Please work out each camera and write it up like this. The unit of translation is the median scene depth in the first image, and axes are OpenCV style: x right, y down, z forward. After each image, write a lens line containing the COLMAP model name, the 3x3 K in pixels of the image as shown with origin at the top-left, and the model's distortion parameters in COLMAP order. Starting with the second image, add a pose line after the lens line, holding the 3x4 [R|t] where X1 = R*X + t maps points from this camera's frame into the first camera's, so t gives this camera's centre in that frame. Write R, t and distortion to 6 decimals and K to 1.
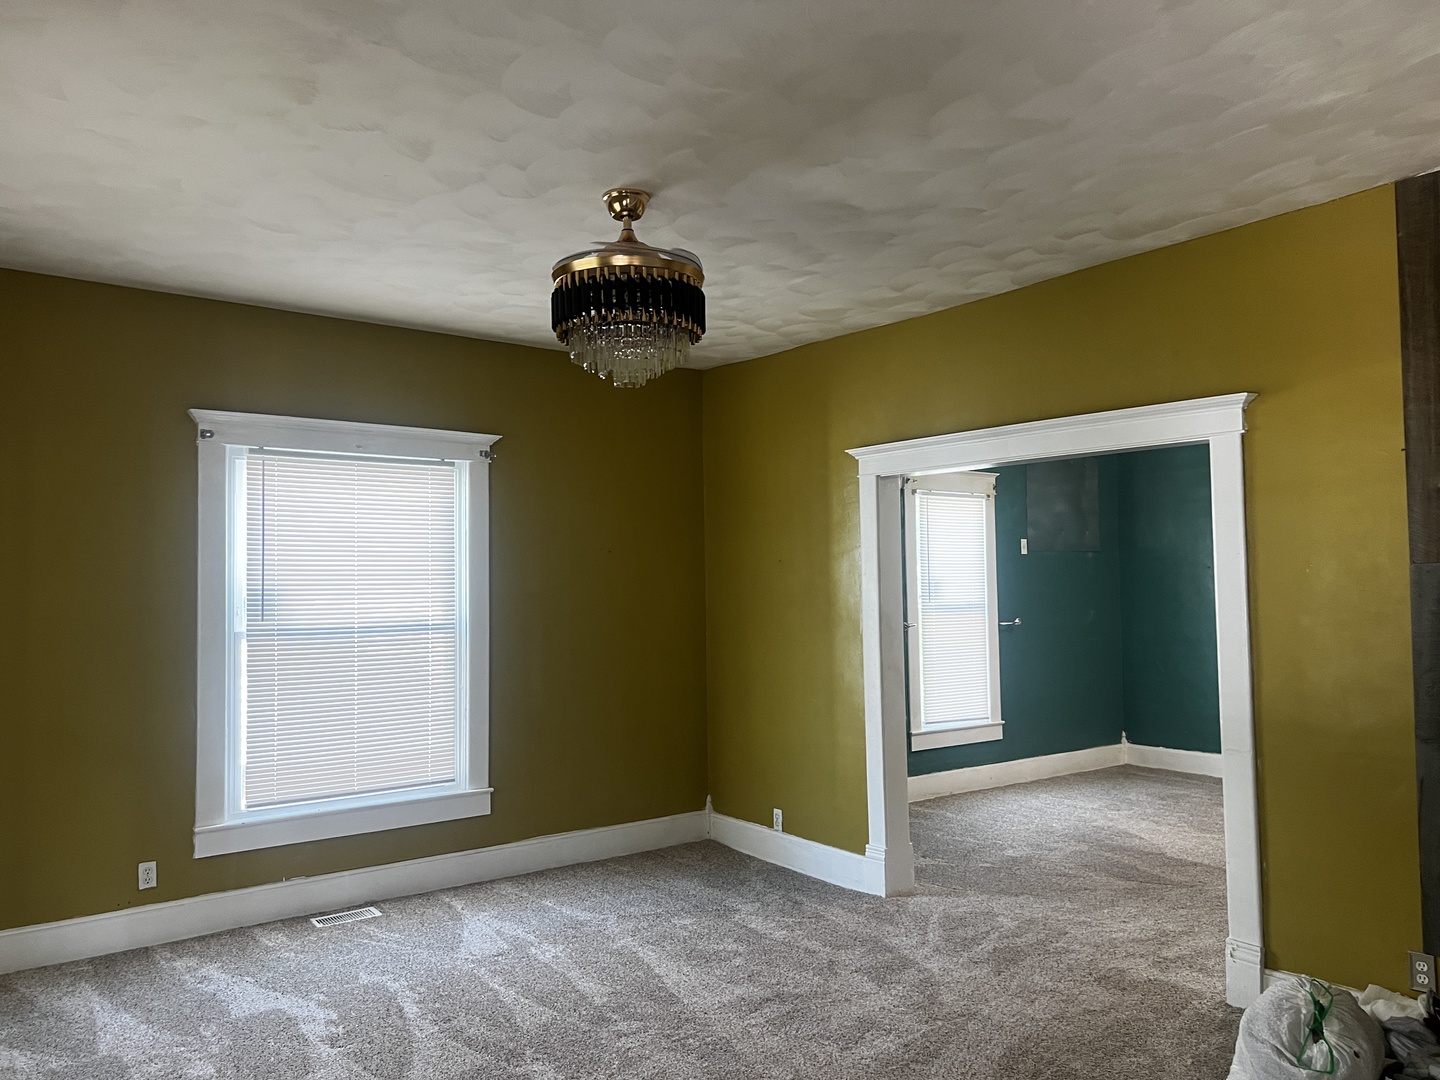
lens RADIAL K [[1076.0, 0, 721.3], [0, 1076.0, 543.6], [0, 0, 1]] dist [0.029147, -0.047263]
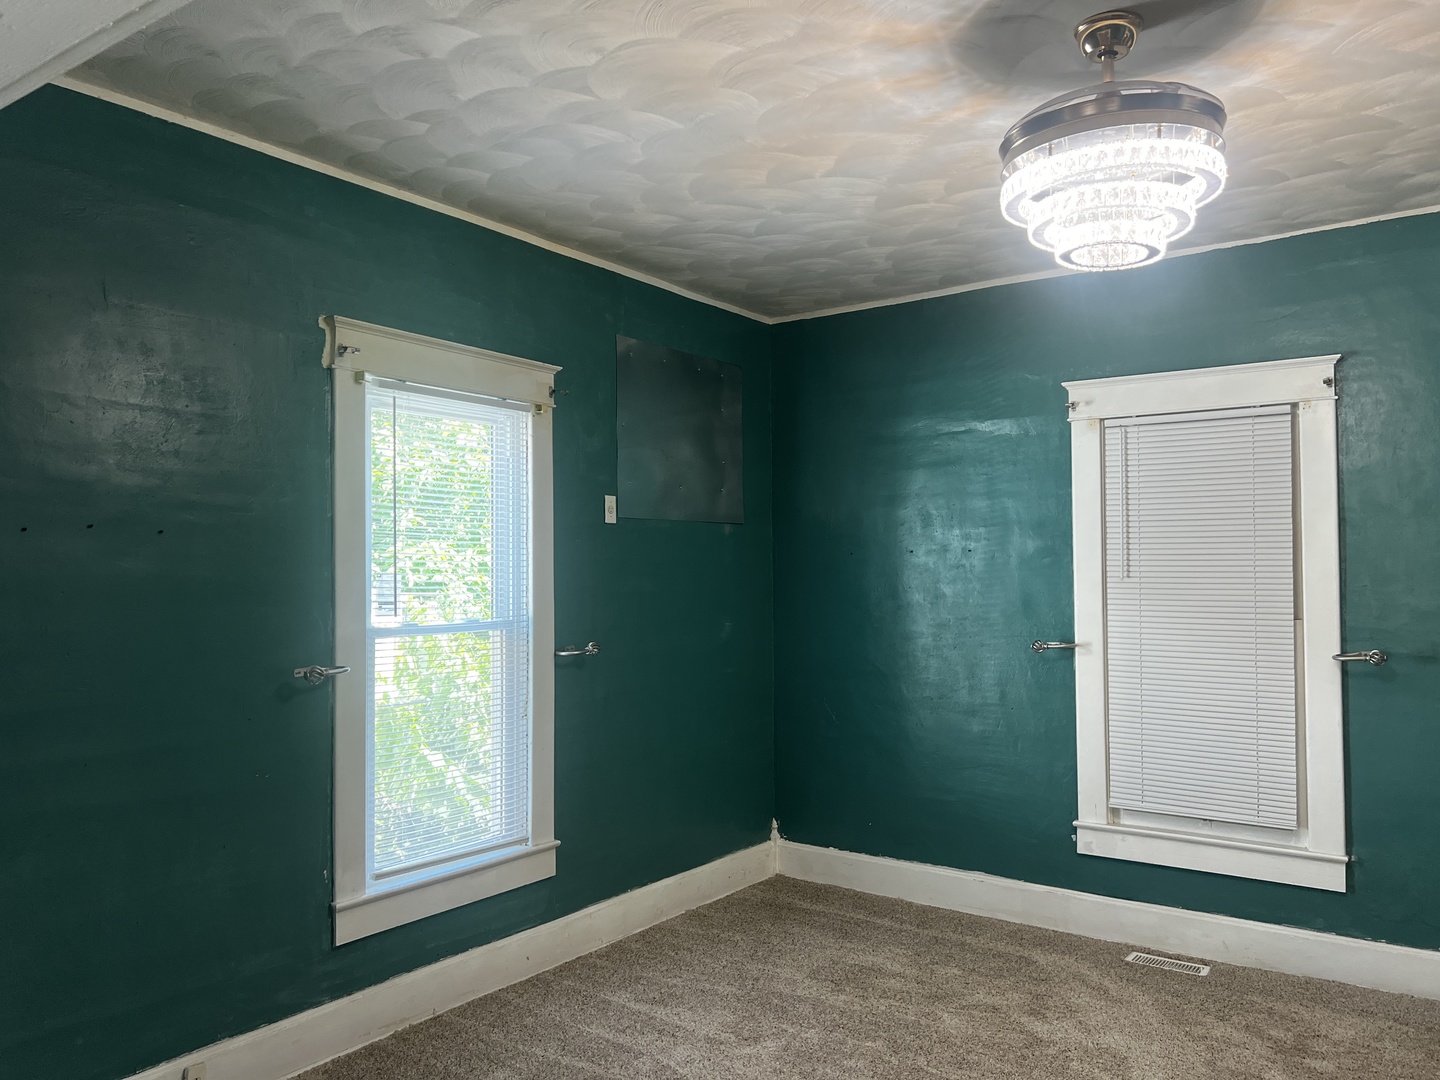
lens RADIAL K [[1076.0, 0, 720.8], [0, 1076.0, 542.1], [0, 0, 1]] dist [0.029147, -0.047263]
pose [[0.954564, 0.015854, 0.297584, 0.335544], [-0.019011, 0.999789, 0.007719, 0.027375], [-0.297399, -0.013025, 0.954665, 0.901860]]
